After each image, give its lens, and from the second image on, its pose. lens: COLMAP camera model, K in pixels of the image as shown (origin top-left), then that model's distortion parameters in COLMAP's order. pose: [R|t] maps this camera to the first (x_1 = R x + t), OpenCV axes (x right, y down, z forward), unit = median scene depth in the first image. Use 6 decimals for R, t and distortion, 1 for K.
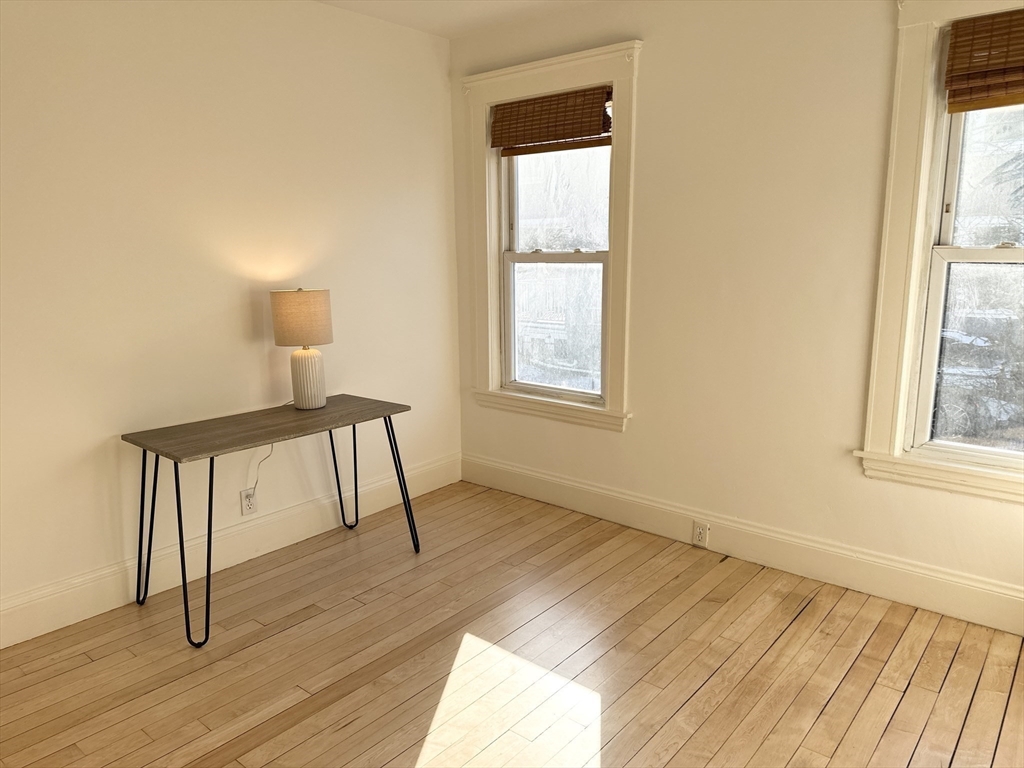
lens RADIAL K [[722.6, 0, 510.1], [0, 722.6, 383.9], [0, 0, 1]] dist [0.104795, -0.127671]
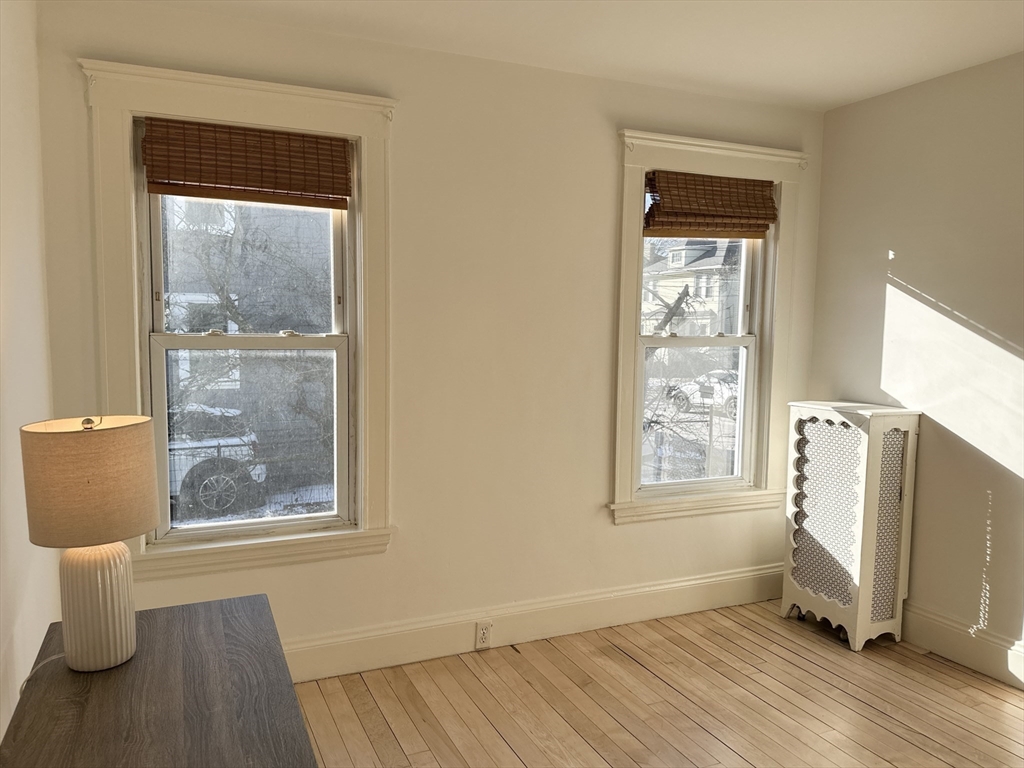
lens RADIAL K [[766.2, 0, 511.1], [0, 766.2, 386.6], [0, 0, 1]] dist [0.103134, -0.163533]
pose [[0.428792, -0.064267, 0.901114, -0.574202], [0.153413, 0.988159, -0.002525, -0.097077], [-0.890282, 0.139325, 0.433574, 0.478750]]
